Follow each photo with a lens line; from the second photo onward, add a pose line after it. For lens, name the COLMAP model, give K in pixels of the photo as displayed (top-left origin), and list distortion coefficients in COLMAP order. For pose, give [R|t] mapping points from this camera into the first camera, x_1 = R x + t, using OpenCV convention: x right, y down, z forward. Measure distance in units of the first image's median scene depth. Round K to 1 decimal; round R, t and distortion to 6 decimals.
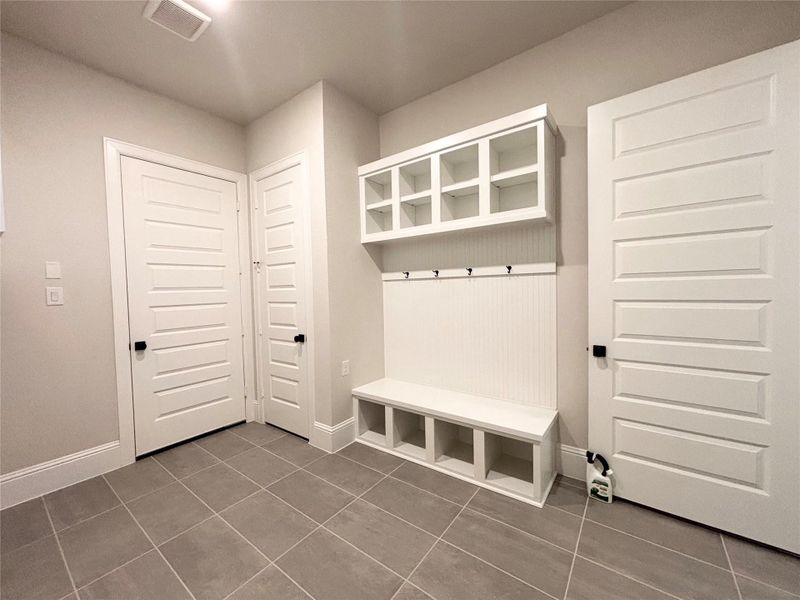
lens RADIAL K [[320.5, 0, 399.6], [0, 320.5, 298.4], [0, 0, 1]] dist [0.000772, -0.000681]
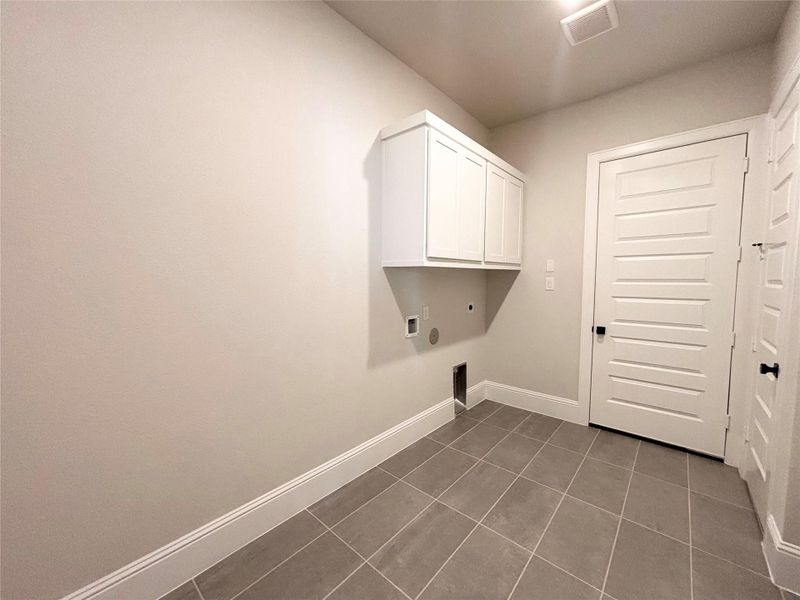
lens RADIAL K [[320.5, 0, 399.6], [0, 320.5, 298.4], [0, 0, 1]] dist [0.000772, -0.000681]
pose [[-0.079237, 0.089722, -0.992810, 0.372830], [-0.031996, 0.995199, 0.092492, -0.047804], [0.996342, 0.039095, -0.075986, 0.388533]]
